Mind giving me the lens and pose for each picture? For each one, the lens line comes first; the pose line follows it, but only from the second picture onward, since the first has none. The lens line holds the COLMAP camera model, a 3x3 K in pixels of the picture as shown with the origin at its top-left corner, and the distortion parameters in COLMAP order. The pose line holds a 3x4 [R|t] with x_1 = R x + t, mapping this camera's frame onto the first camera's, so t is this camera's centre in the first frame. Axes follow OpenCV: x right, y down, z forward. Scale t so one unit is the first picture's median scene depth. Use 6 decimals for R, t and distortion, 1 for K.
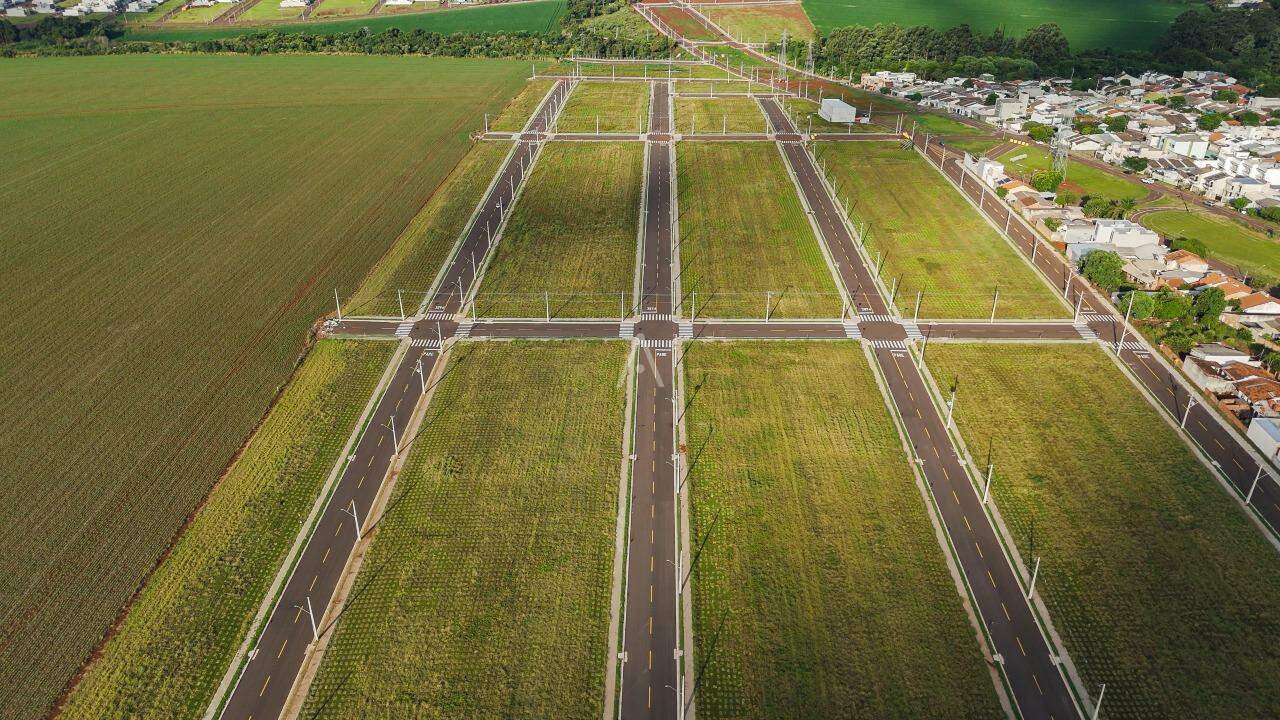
lens RADIAL K [[940.1, 0, 638.8], [0, 940.1, 367.0], [0, 0, 1]] dist [0.064809, -0.058192]
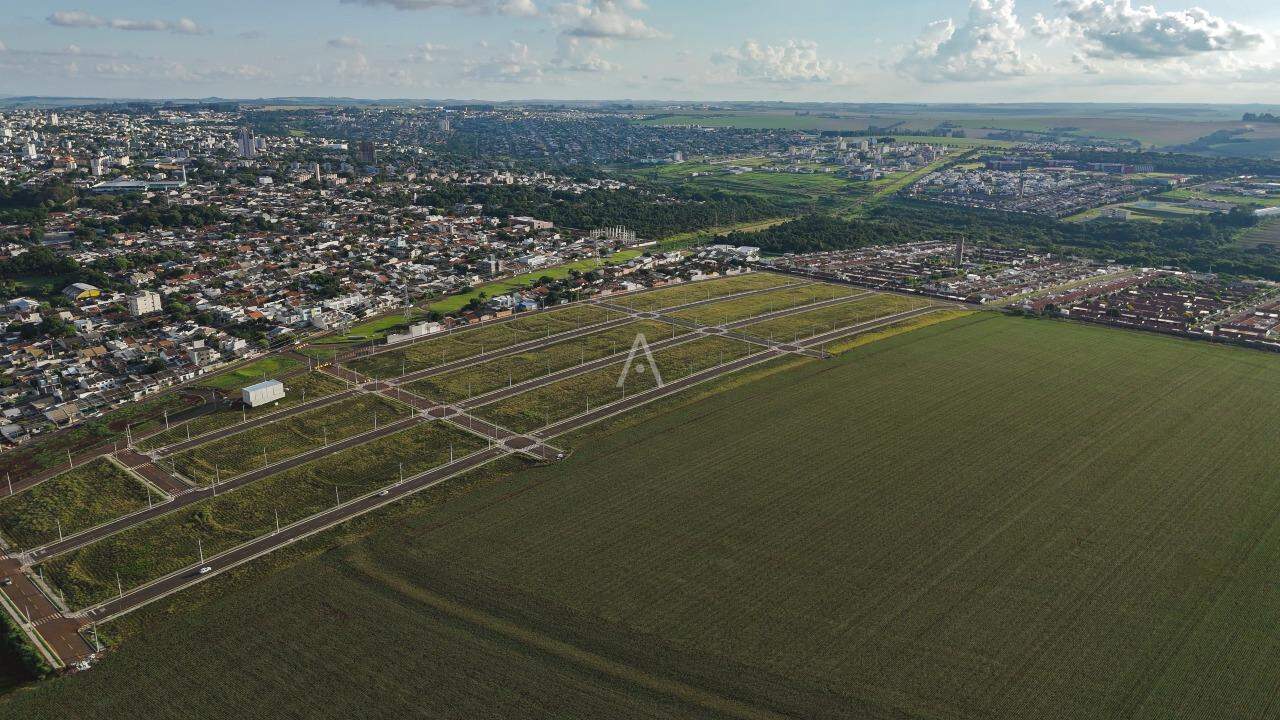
lens RADIAL K [[940.1, 0, 638.8], [0, 940.1, 367.0], [0, 0, 1]] dist [0.064809, -0.058192]
pose [[-0.743772, -0.193790, 0.639726, -1.408697], [0.311133, 0.746685, 0.587926, -1.453746], [-0.591608, 0.636323, -0.495069, 2.367049]]
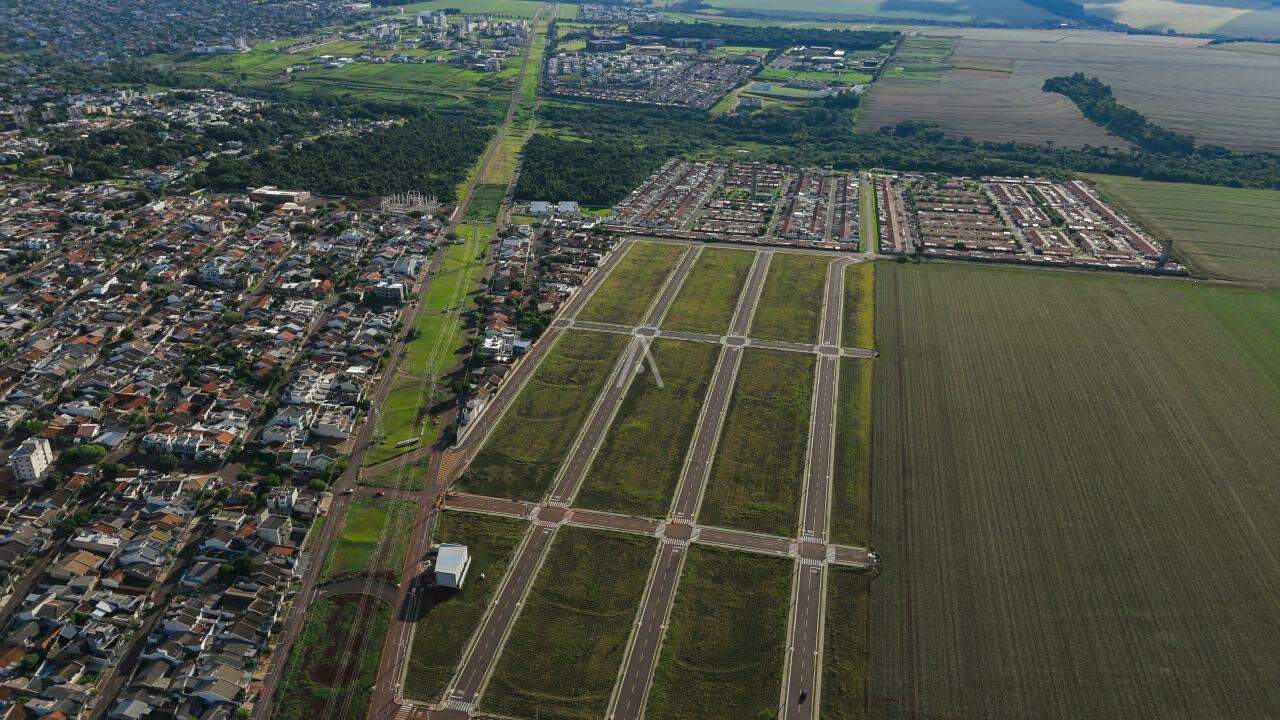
lens RADIAL K [[940.1, 0, 638.8], [0, 940.1, 367.0], [0, 0, 1]] dist [0.064809, -0.058192]
pose [[-0.982137, -0.089723, 0.165399, -0.142026], [0.079301, 0.599764, 0.796238, -1.940310], [-0.170641, 0.795131, -0.581935, 2.493882]]
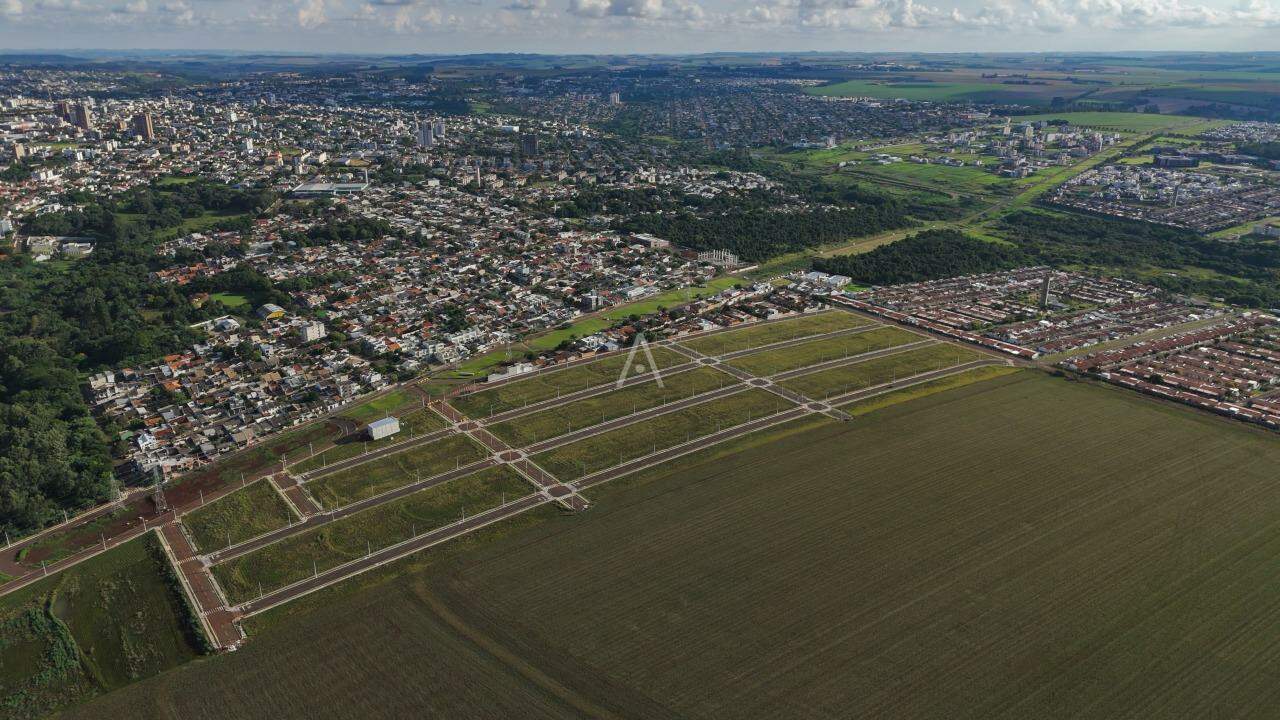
lens RADIAL K [[940.1, 0, 638.8], [0, 940.1, 367.0], [0, 0, 1]] dist [0.064809, -0.058192]
pose [[-0.605412, -0.261774, 0.751632, -1.859573], [0.378895, 0.735700, 0.561412, -1.783559], [-0.699939, 0.624676, -0.346217, 2.187701]]
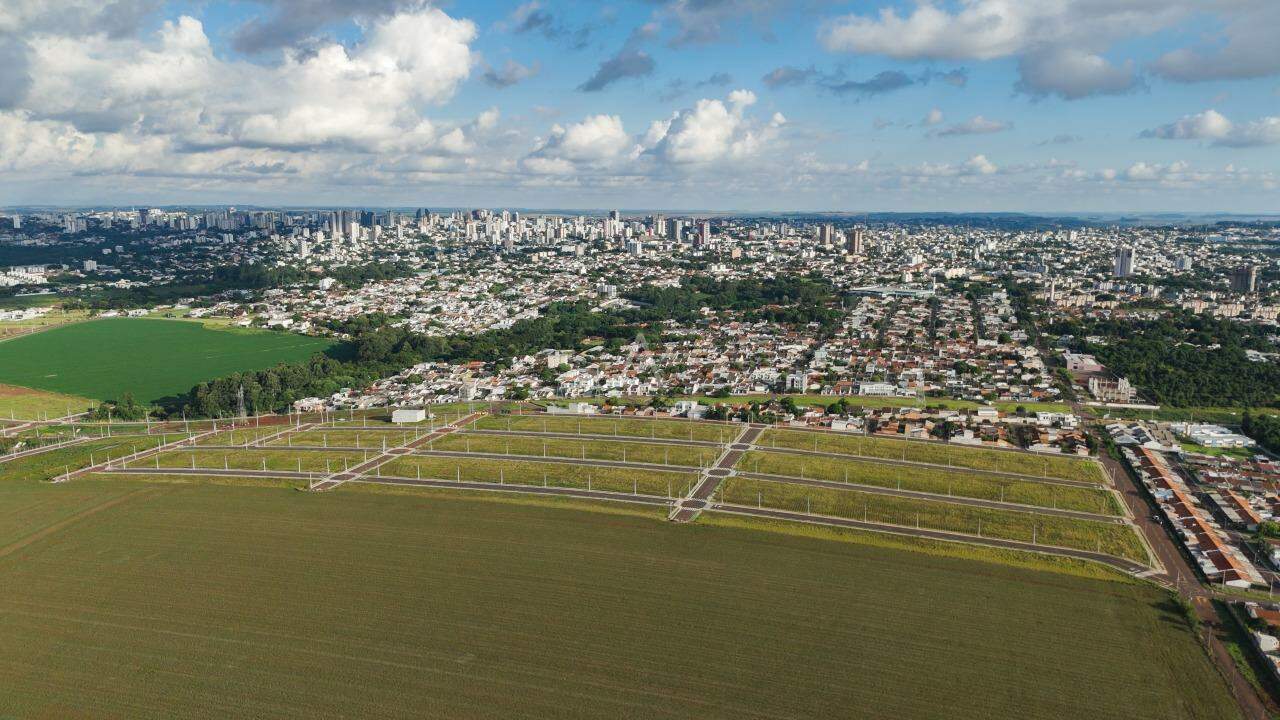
lens RADIAL K [[940.1, 0, 638.8], [0, 940.1, 367.0], [0, 0, 1]] dist [0.064809, -0.058192]
pose [[0.283583, -0.164770, 0.944686, -2.031129], [0.457930, 0.888815, 0.017560, -0.376573], [-0.842544, 0.427621, 0.327506, 0.339297]]
